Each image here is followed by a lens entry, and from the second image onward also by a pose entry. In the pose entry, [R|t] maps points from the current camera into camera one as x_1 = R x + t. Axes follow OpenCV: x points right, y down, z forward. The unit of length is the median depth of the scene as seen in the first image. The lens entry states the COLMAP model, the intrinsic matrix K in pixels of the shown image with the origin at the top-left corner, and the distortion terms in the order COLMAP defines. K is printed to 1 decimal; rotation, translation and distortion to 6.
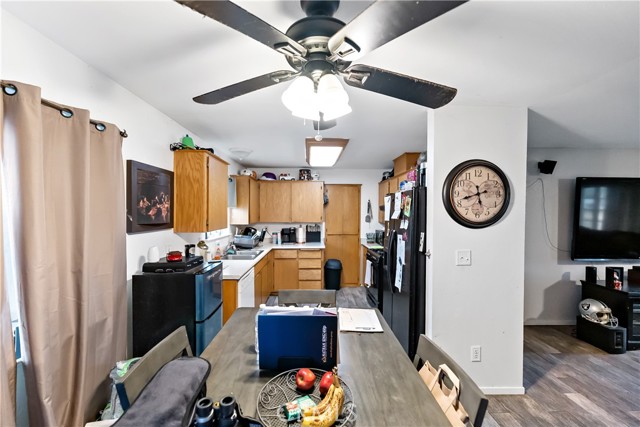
lens RADIAL K [[254.5, 0, 318.6], [0, 254.5, 214.4], [0, 0, 1]] dist [-0.000917, -0.000229]
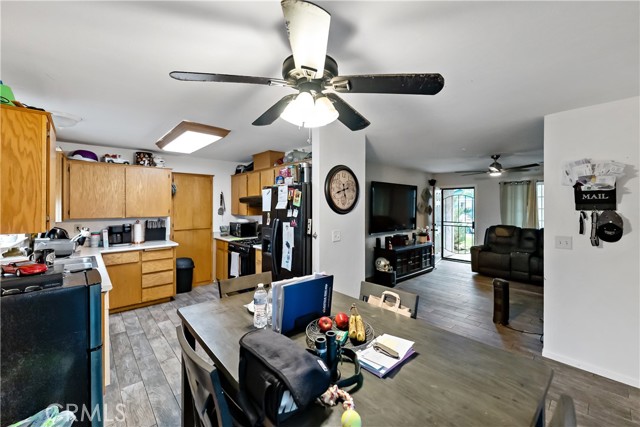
lens RADIAL K [[261.2, 0, 321.4], [0, 261.2, 207.7], [0, 0, 1]] dist [-0.000010, -0.000142]
pose [[0.757279, -0.010339, 0.653010, -0.220700], [0.011902, 0.999927, 0.002030, 0.007830], [-0.652983, 0.006235, 0.757347, -0.006941]]
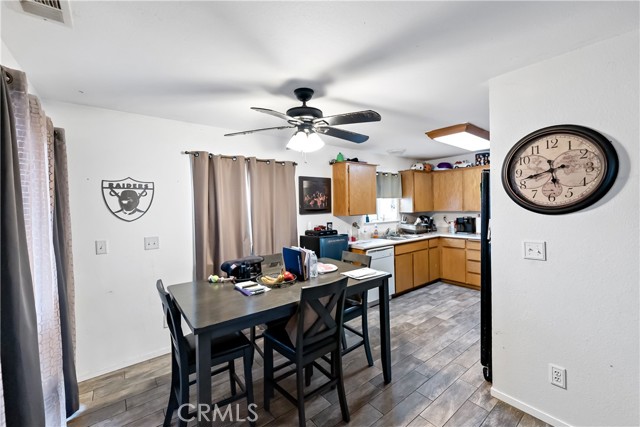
lens RADIAL K [[261.2, 0, 321.4], [0, 261.2, 207.7], [0, 0, 1]] dist [-0.000010, -0.000142]
pose [[0.595103, -0.007849, -0.803611, 0.455394], [0.012800, 0.999918, -0.000288, 0.013698], [0.803547, -0.010115, 0.595155, -0.026895]]
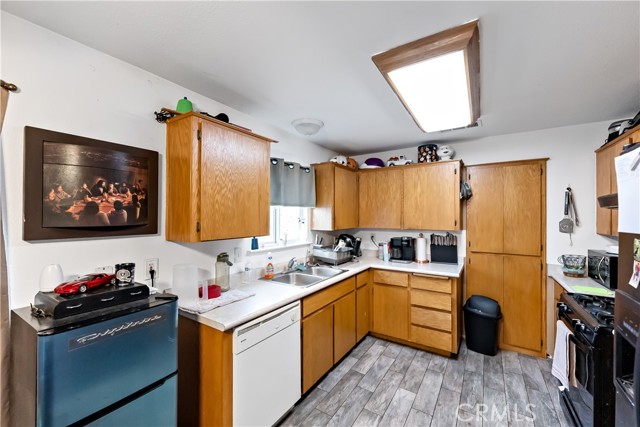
lens RADIAL K [[254.5, 0, 318.6], [0, 254.5, 214.4], [0, 0, 1]] dist [-0.000917, -0.000229]
pose [[0.820793, -0.007862, -0.571171, 0.108378], [-0.003449, 0.999819, -0.018718, 0.008072], [0.571215, 0.017333, 0.820618, 0.426622]]
